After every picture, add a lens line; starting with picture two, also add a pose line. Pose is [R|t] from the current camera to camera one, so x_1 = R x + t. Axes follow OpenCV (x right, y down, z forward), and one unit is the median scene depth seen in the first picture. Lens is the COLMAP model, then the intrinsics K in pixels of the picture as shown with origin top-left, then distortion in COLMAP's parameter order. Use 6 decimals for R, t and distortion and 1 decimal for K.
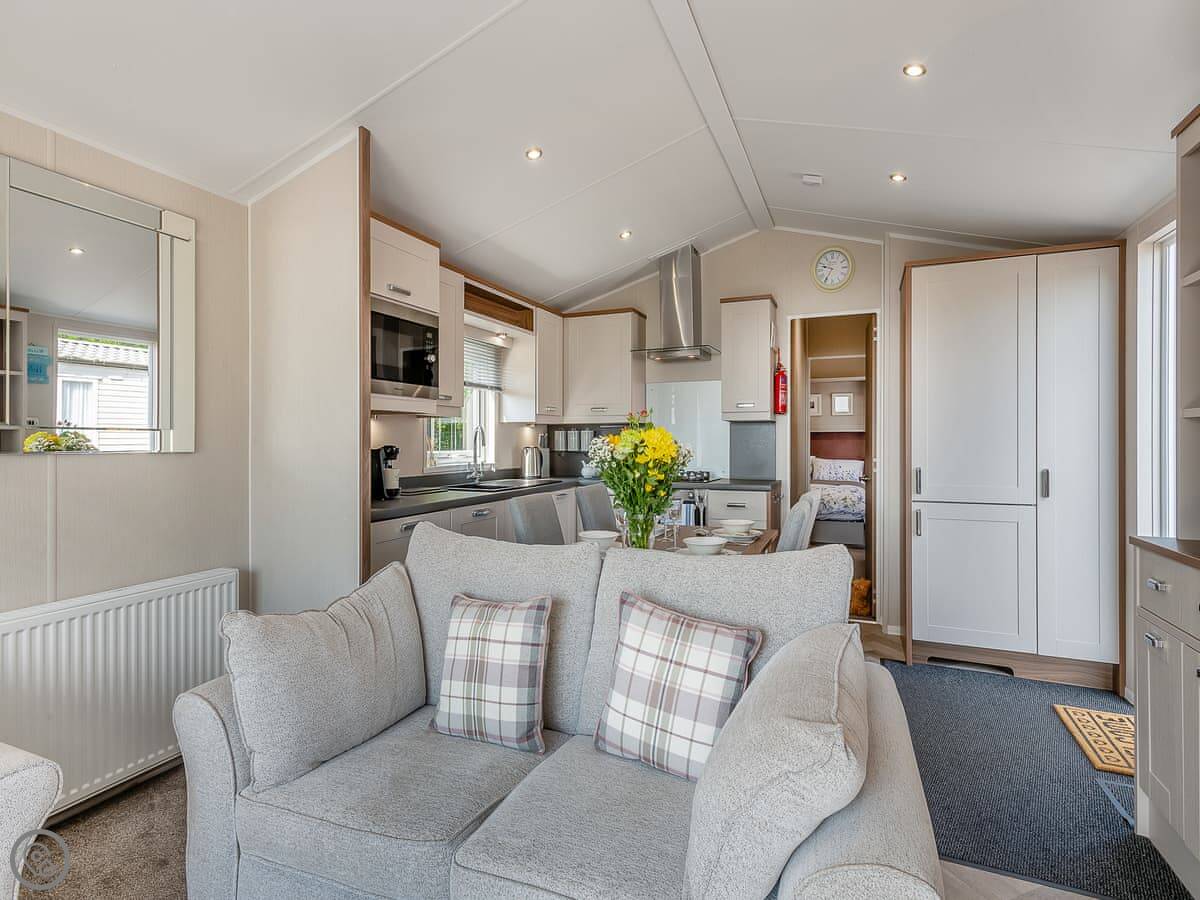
lens RADIAL K [[574.7, 0, 609.7], [0, 574.7, 442.7], [0, 0, 1]] dist [0.011489, 0.001016]
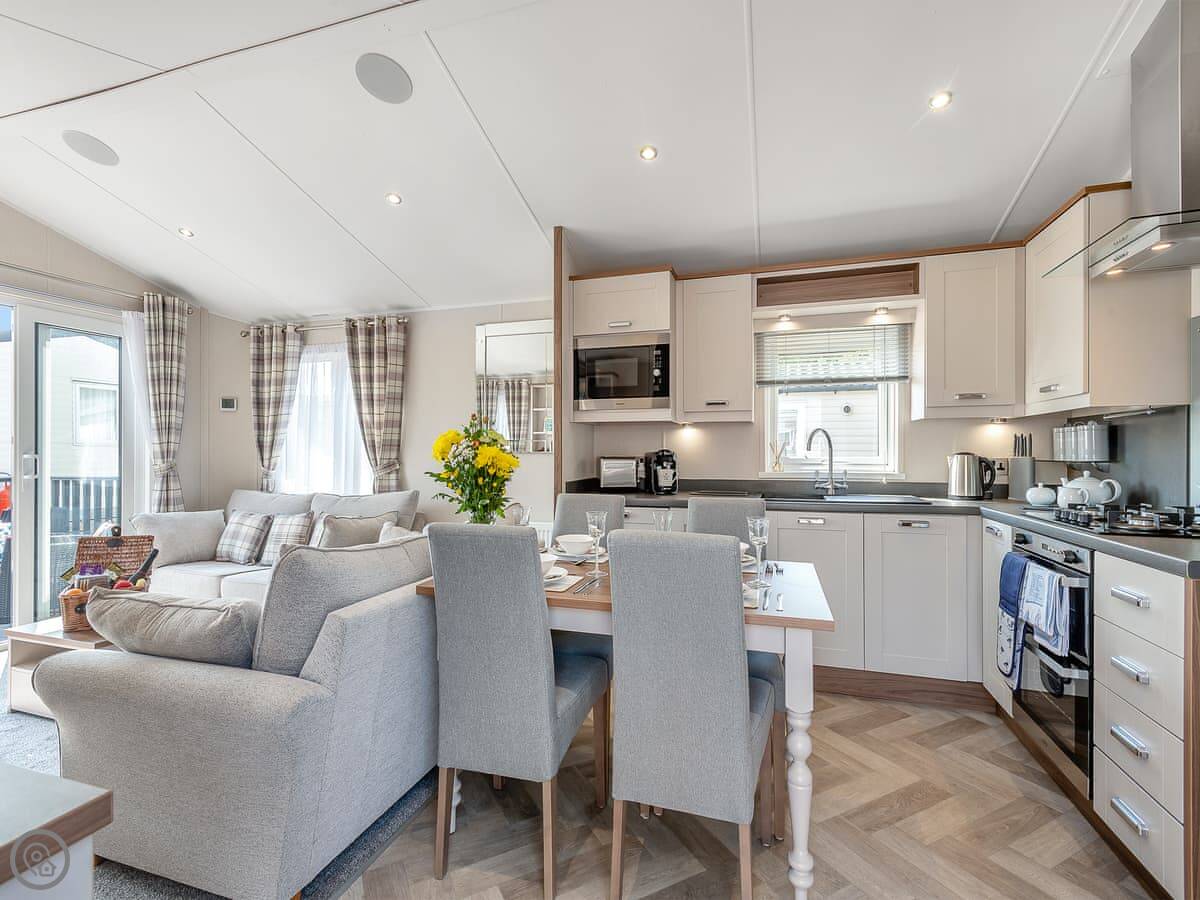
lens RADIAL K [[574.7, 0, 605.7], [0, 574.7, 447.5], [0, 0, 1]] dist [0.011489, 0.001016]
pose [[0.091826, -0.006102, -0.995756, 0.563562], [-0.001103, 0.999980, -0.006229, 0.005404], [0.995774, 0.001670, 0.091818, 0.556773]]
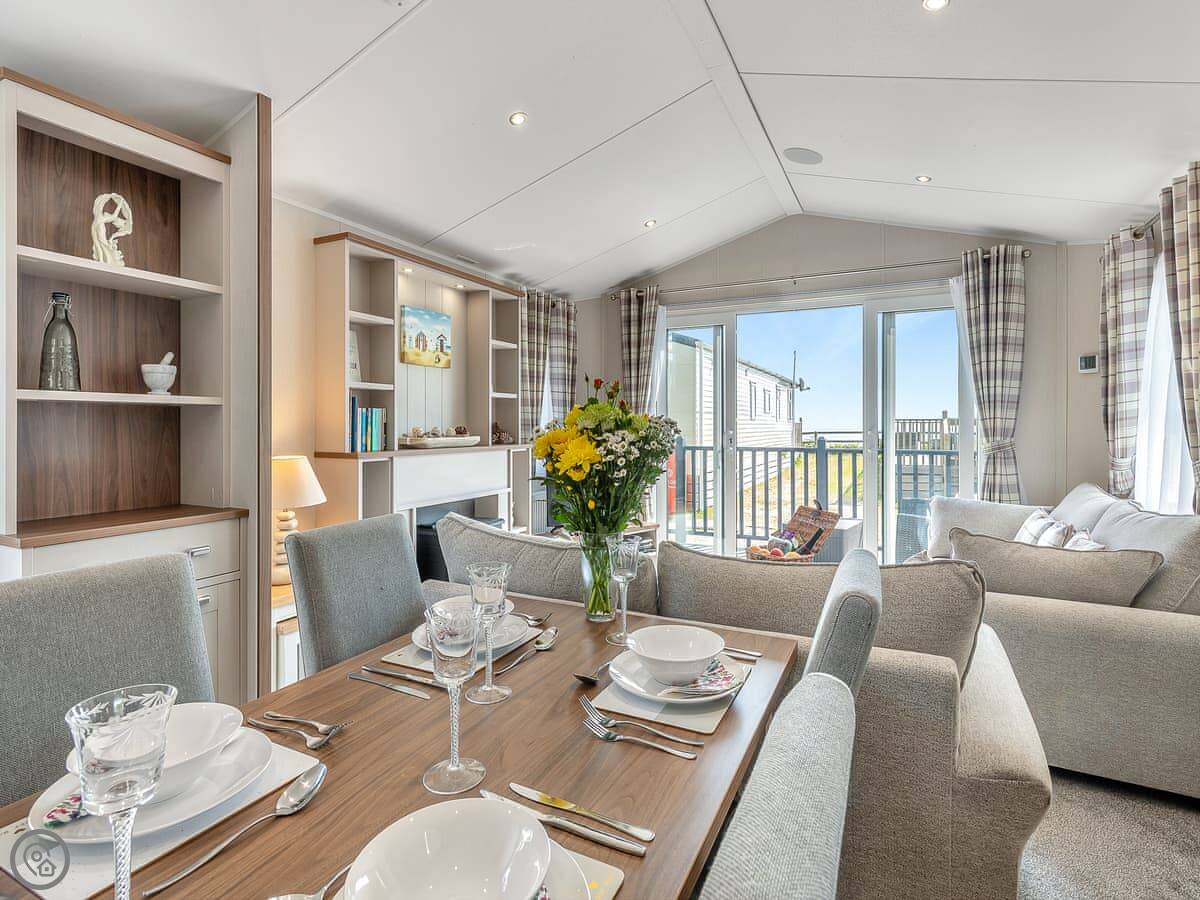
lens RADIAL K [[605.9, 0, 597.3], [0, 605.9, 426.2], [0, 0, 1]] dist [0.017787, -0.000095]
pose [[-0.996535, 0.001701, 0.083162, 0.001428], [0.002041, 0.999990, 0.004006, -0.001627], [-0.083154, 0.004162, -0.996528, 0.842093]]
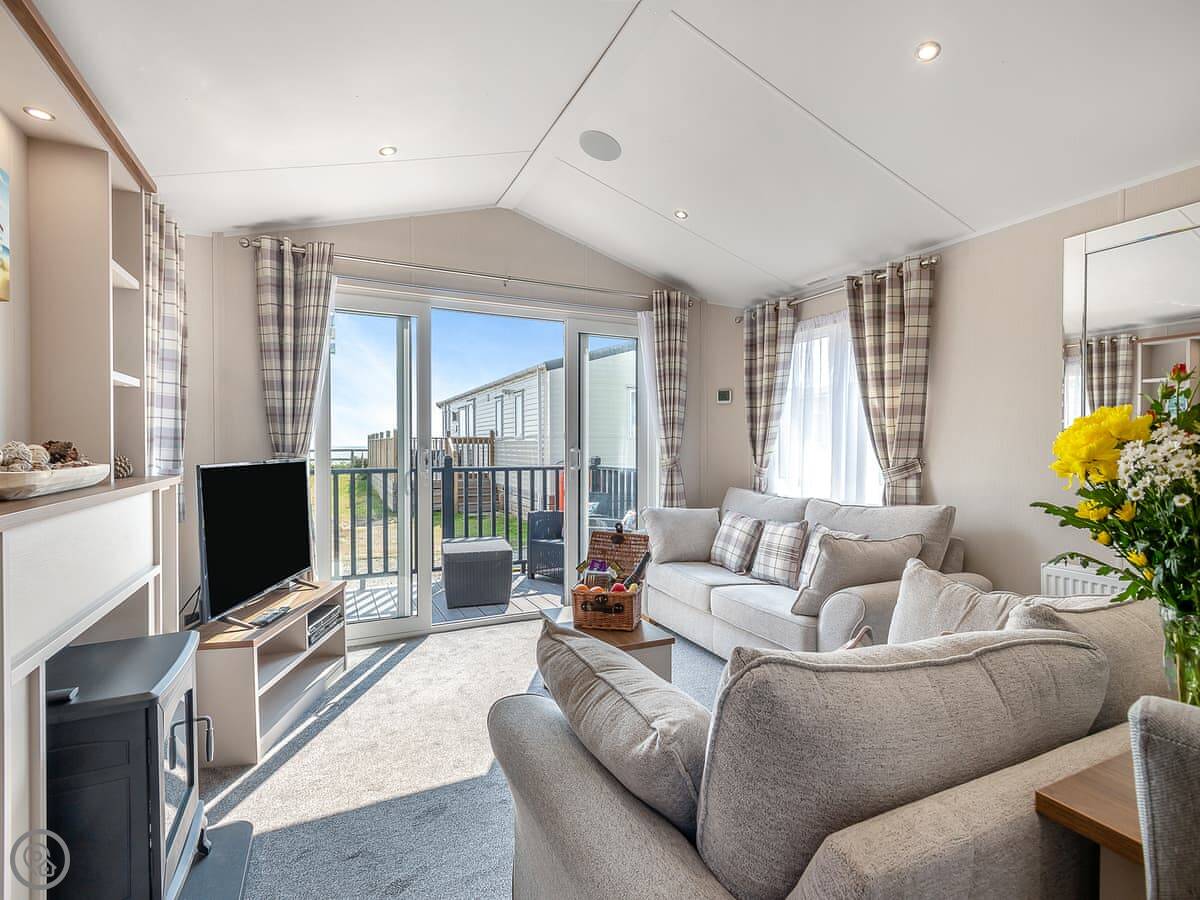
lens RADIAL K [[574.7, 0, 602.5], [0, 574.7, 443.4], [0, 0, 1]] dist [0.011489, 0.001016]
pose [[-0.664166, -0.001344, -0.747584, 0.323753], [-0.003855, 0.999991, 0.001627, 0.000764], [0.747575, 0.003962, -0.664166, 0.467633]]
